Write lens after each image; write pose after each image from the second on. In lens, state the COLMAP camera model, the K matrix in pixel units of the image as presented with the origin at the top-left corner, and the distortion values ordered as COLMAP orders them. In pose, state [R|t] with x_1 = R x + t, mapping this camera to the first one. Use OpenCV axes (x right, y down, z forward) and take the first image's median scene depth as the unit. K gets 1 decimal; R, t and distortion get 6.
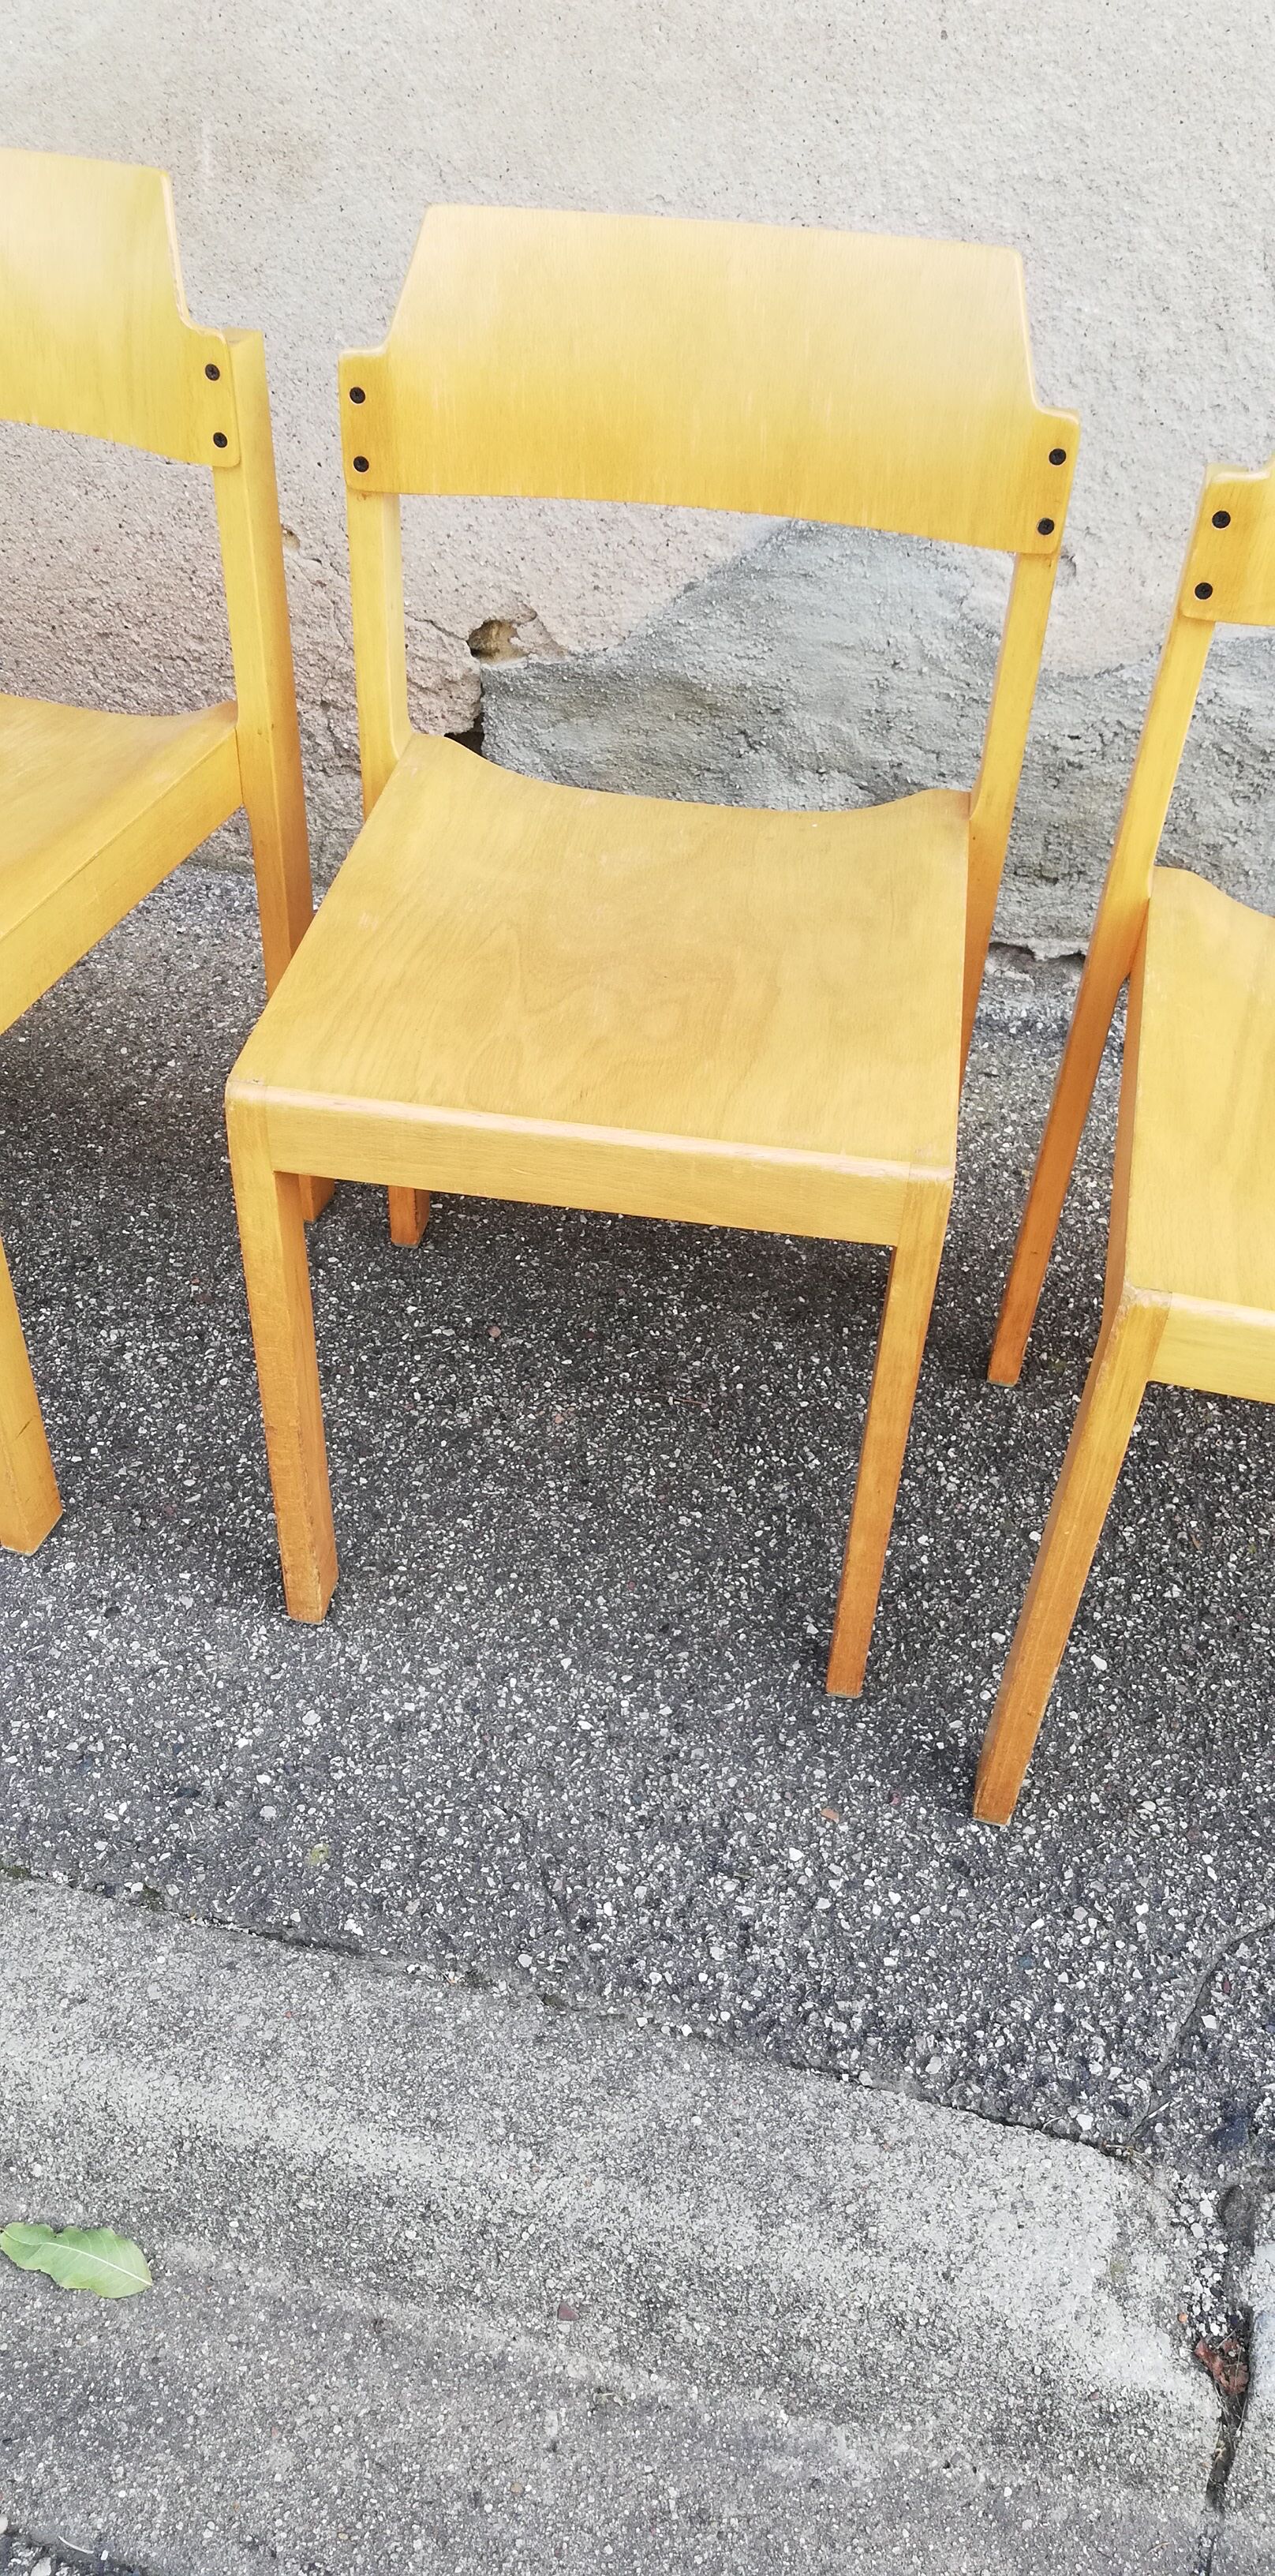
lens RADIAL K [[1916.5, 0, 615.7], [0, 1916.5, 1285.2], [0, 0, 1]] dist [0.042369, -0.073264]
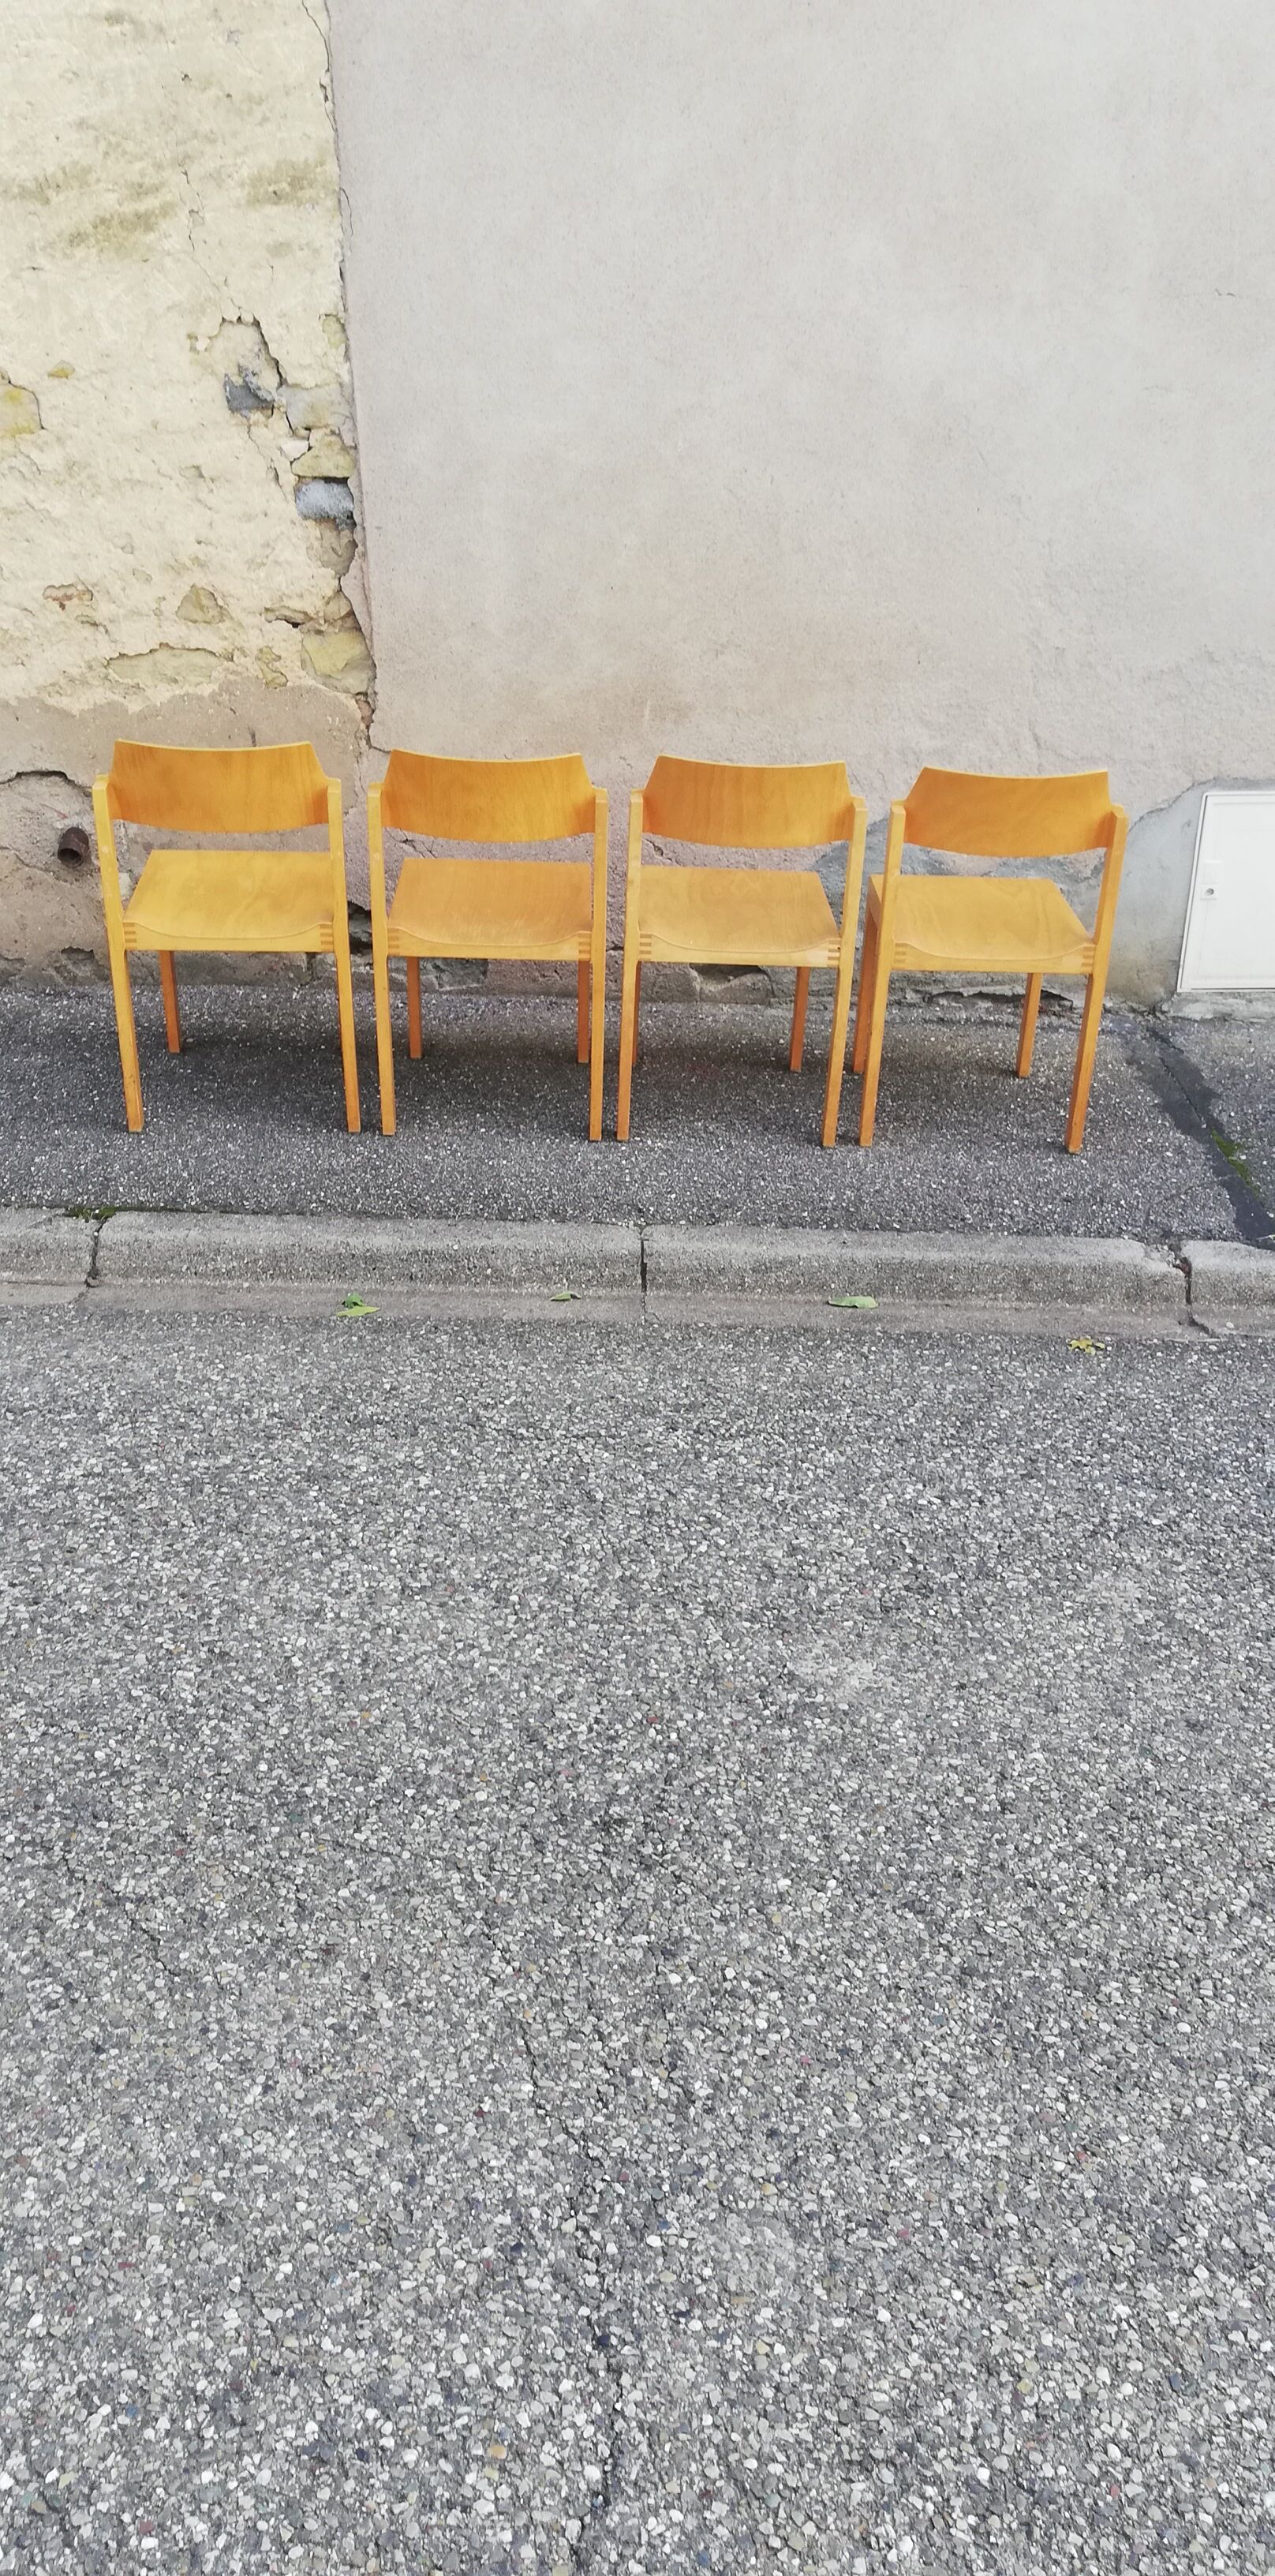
lens RADIAL K [[1920.8, 0, 584.4], [0, 1920.8, 1285.1], [0, 0, 1]] dist [0.053745, -0.079621]
pose [[0.973300, -0.109170, 0.201916, -1.211151], [0.148846, 0.969816, -0.193134, 0.907543], [-0.174737, 0.218032, 0.960172, -1.819759]]
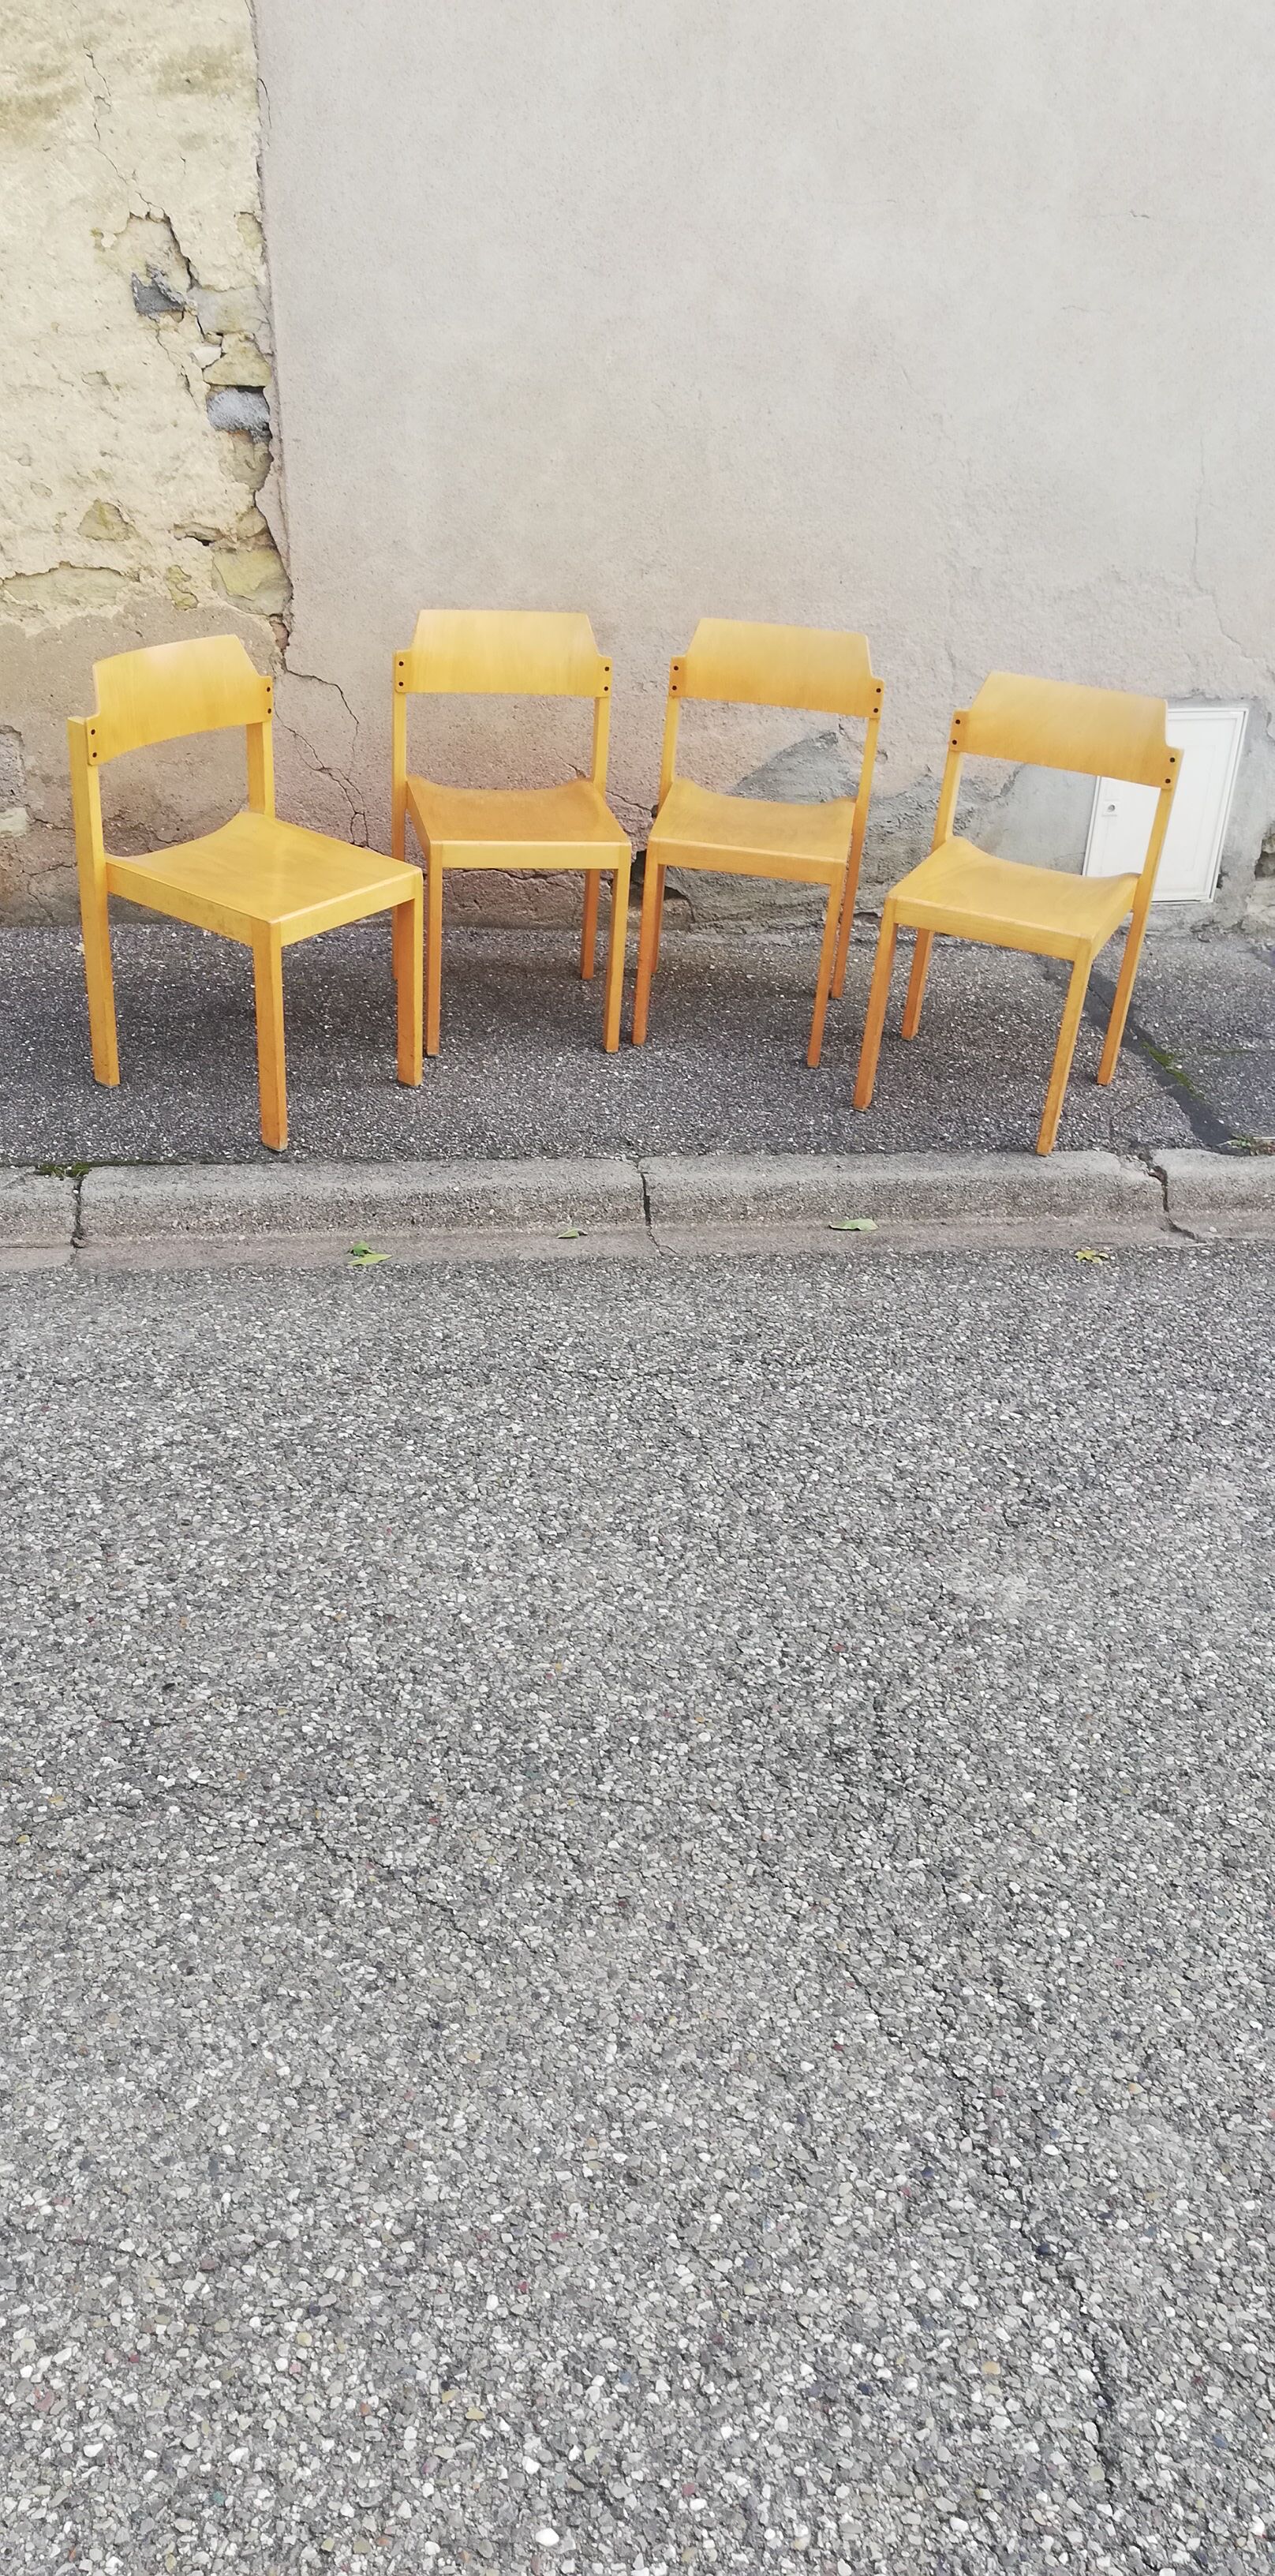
lens RADIAL K [[1945.5, 0, 579.8], [0, 1945.5, 1277.0], [0, 0, 1]] dist [0.046192, -0.064838]
pose [[0.926538, -0.165393, 0.337893, -1.628521], [0.221674, 0.965709, -0.135154, 0.817024], [-0.303953, 0.200127, 0.931430, -1.714846]]
